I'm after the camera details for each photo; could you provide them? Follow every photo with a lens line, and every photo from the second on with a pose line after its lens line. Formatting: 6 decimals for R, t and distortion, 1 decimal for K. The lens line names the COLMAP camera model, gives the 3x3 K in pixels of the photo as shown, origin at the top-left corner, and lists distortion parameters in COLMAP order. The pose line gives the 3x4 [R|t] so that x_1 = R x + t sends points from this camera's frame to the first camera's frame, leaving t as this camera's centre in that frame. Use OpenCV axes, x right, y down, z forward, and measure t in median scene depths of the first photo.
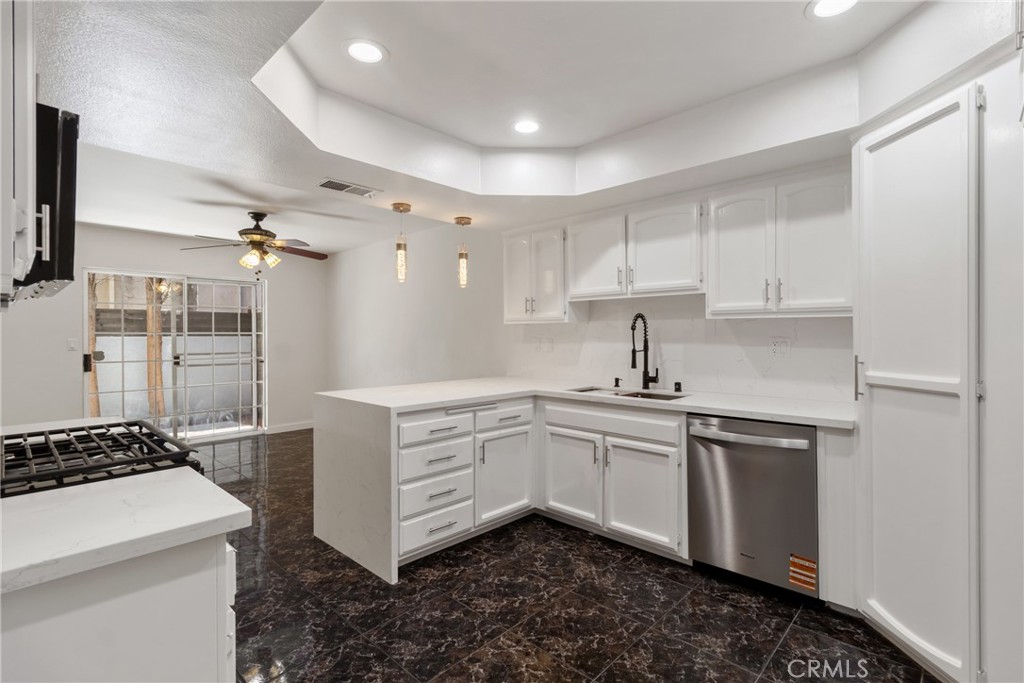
lens RADIAL K [[481.1, 0, 533.6], [0, 481.1, 330.9], [0, 0, 1]] dist [0.001708, 0.000371]
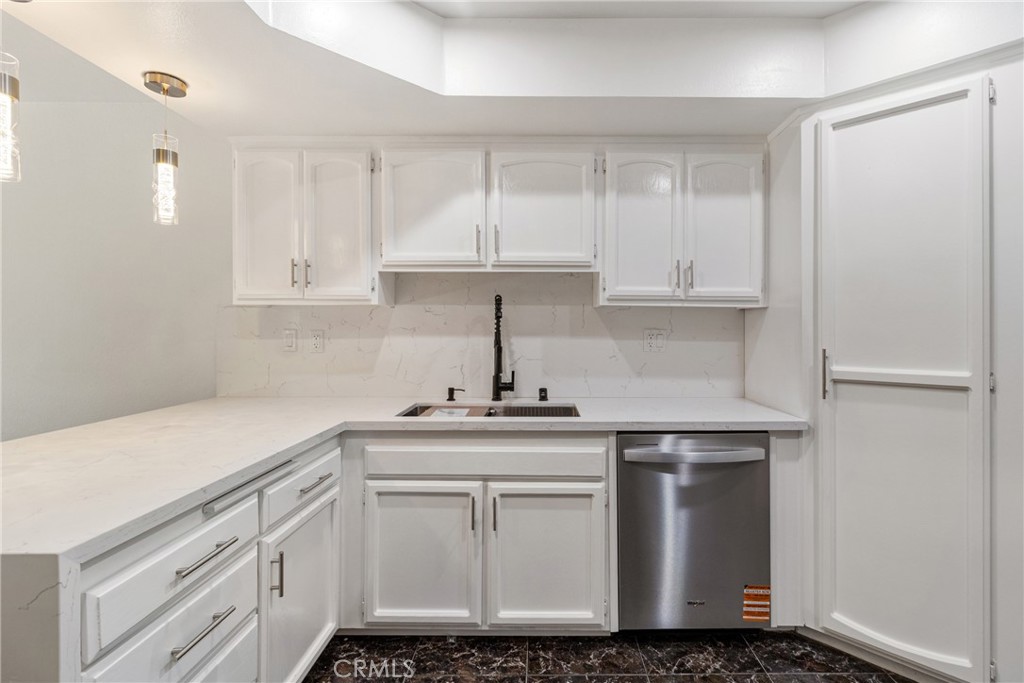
lens RADIAL K [[476.9, 0, 518.6], [0, 476.9, 325.5], [0, 0, 1]] dist [0.003128, 0.000832]
pose [[0.738356, 0.005211, 0.674391, -0.254890], [-0.010028, 0.999944, 0.003253, 0.006141], [-0.674336, -0.009164, 0.738368, 0.508409]]
